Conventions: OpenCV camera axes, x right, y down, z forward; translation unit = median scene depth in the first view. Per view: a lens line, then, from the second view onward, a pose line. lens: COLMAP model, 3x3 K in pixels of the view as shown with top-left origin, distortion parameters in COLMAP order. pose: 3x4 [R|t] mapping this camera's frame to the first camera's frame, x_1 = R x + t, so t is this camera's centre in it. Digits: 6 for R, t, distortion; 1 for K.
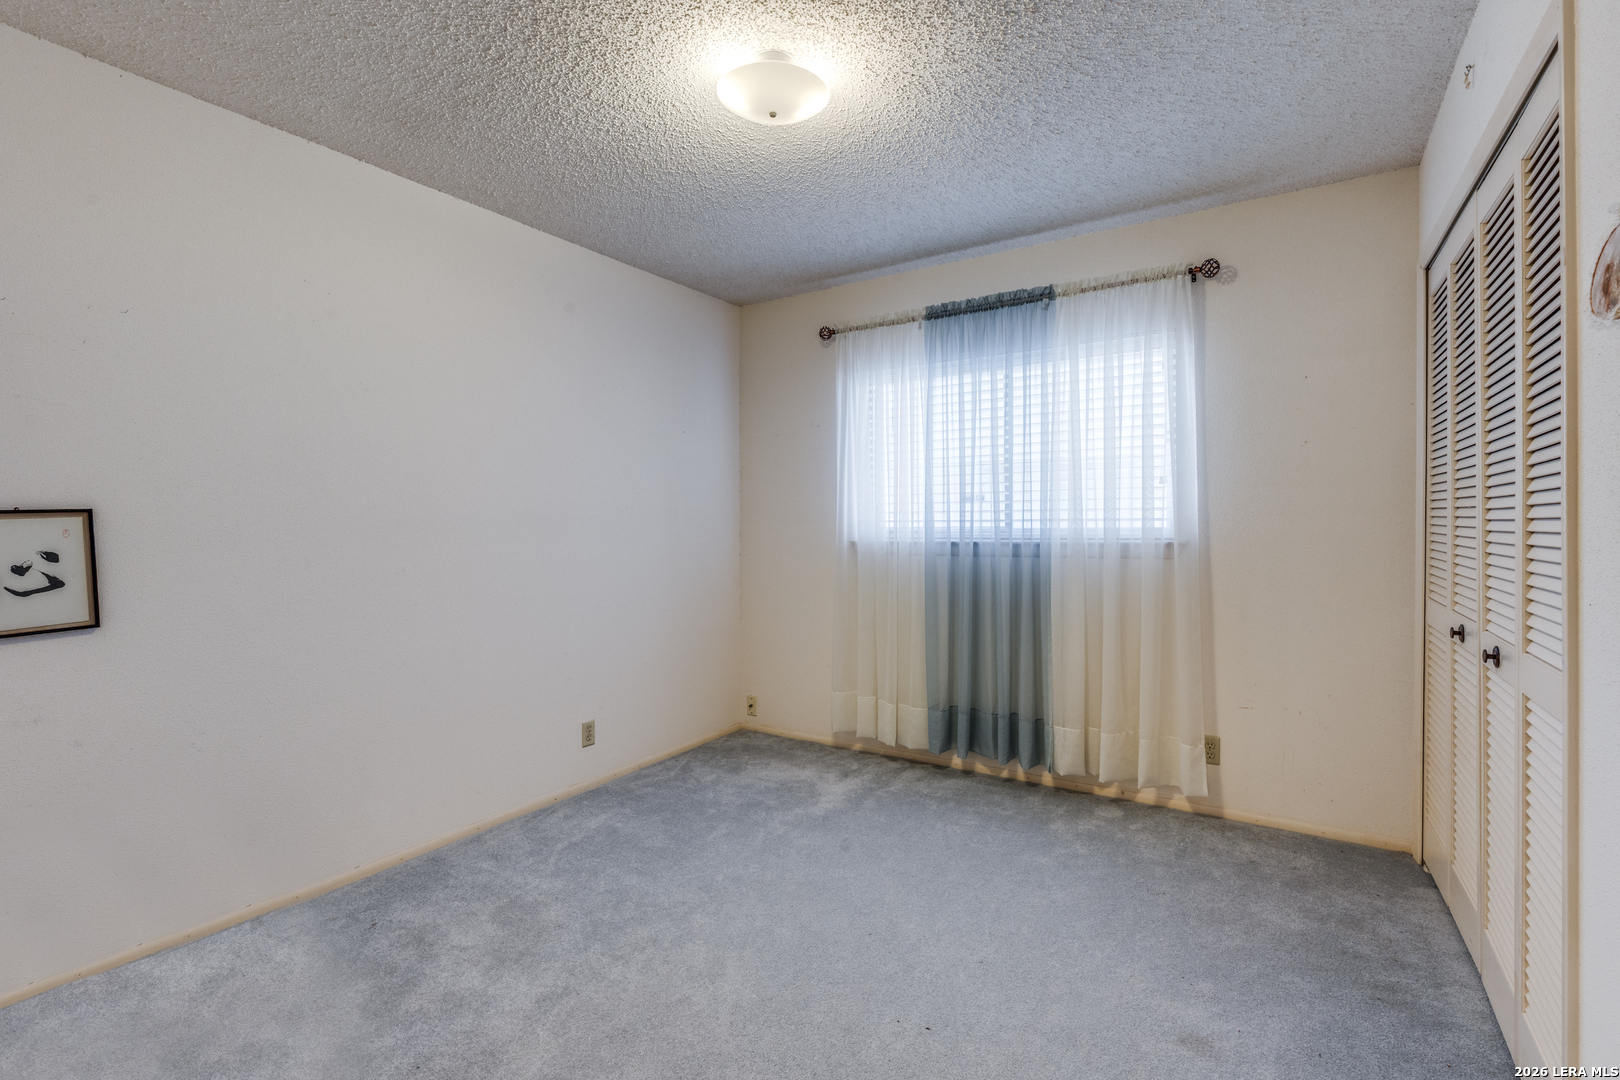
lens RADIAL K [[731.4, 0, 810.8], [0, 731.4, 510.4], [0, 0, 1]] dist [-0.003508, 0.000450]
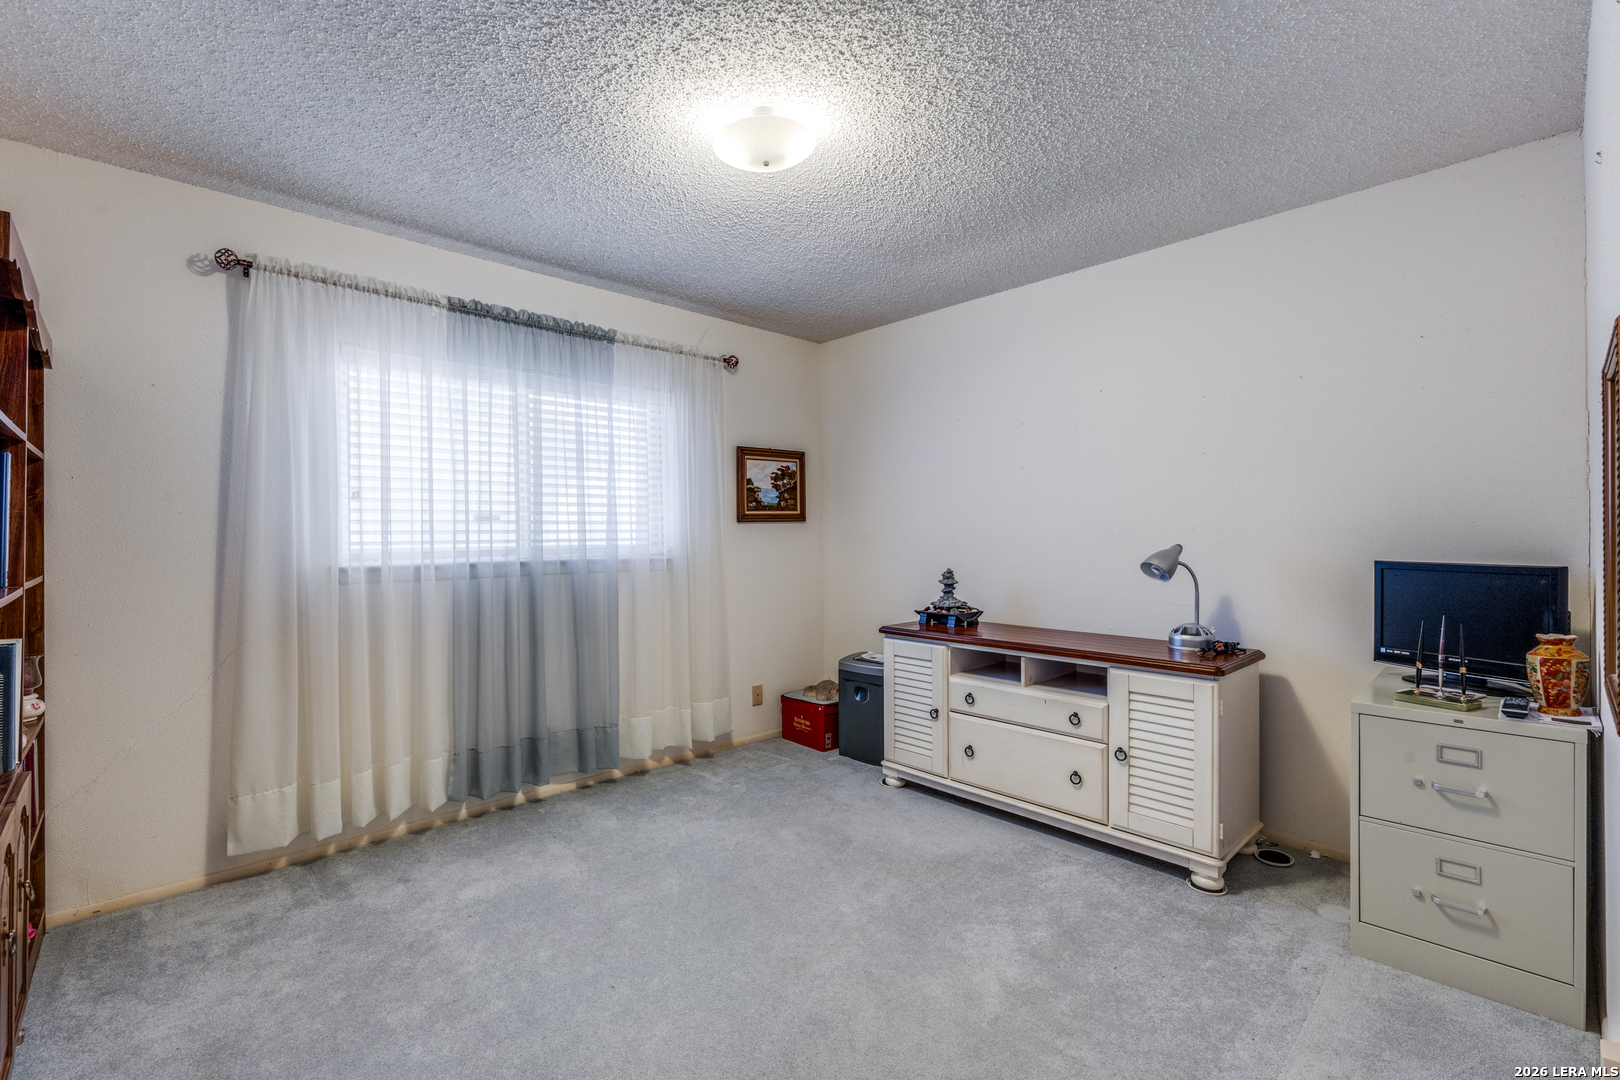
lens RADIAL K [[731.4, 0, 810.8], [0, 731.4, 510.4], [0, 0, 1]] dist [-0.003508, 0.000450]
pose [[0.229488, 0.037405, 0.972592, -0.587224], [-0.001830, 0.999276, -0.038000, 0.009628], [-0.973310, 0.006941, 0.229391, 0.385163]]
